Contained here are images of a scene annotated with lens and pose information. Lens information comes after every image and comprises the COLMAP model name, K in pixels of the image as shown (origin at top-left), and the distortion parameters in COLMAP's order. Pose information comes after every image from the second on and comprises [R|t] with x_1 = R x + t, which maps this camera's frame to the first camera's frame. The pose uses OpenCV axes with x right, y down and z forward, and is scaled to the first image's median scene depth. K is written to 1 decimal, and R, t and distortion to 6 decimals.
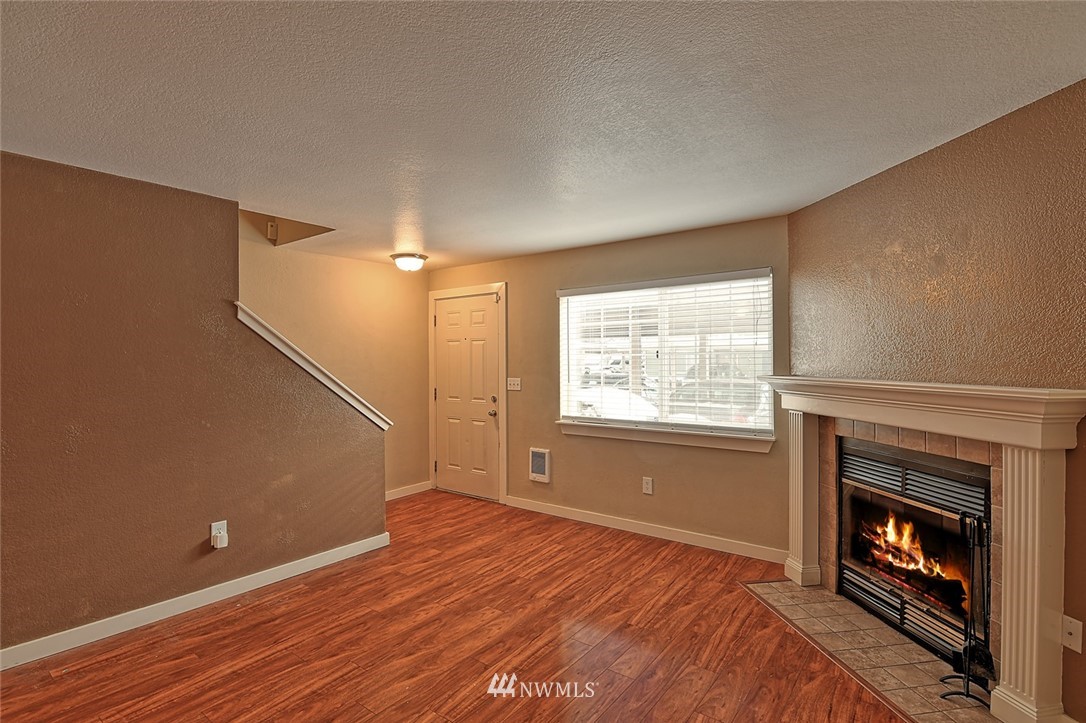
lens RADIAL K [[530.3, 0, 545.4], [0, 530.3, 361.2], [0, 0, 1]] dist [-0.002319, -0.002541]
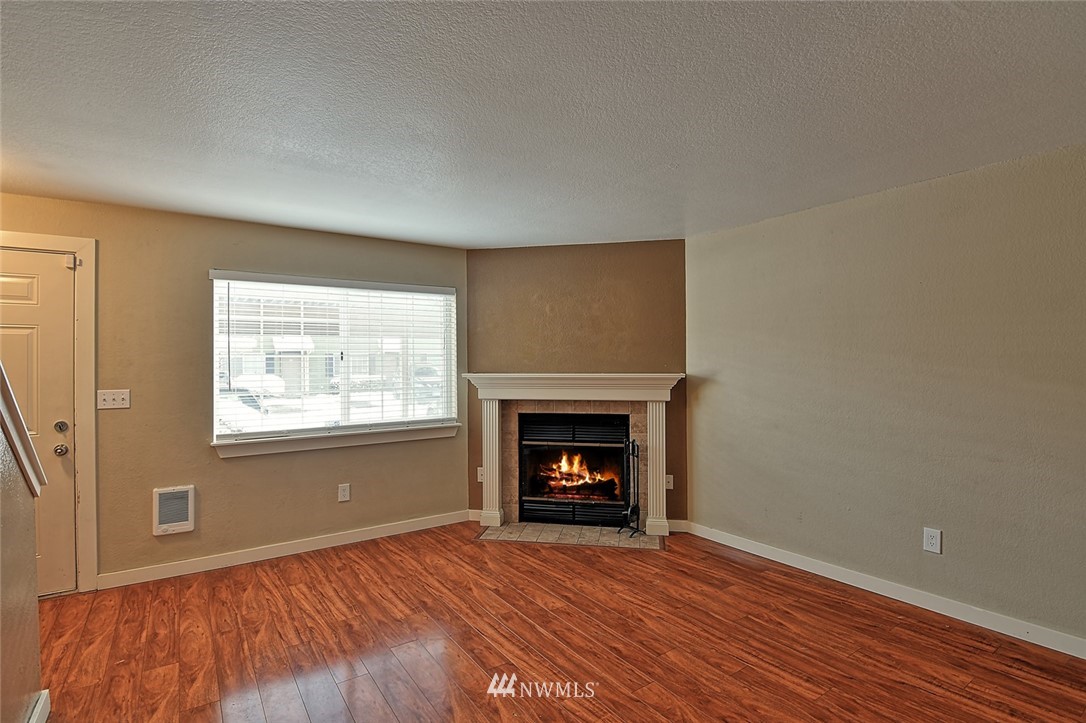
lens RADIAL K [[524.5, 0, 543.0], [0, 524.5, 361.5], [0, 0, 1]] dist [0.000973, -0.012004]
pose [[0.324551, 0.003077, 0.945863, -0.688146], [0.007844, 0.999952, -0.005945, 0.006878], [-0.945836, 0.009348, 0.324511, 0.408401]]
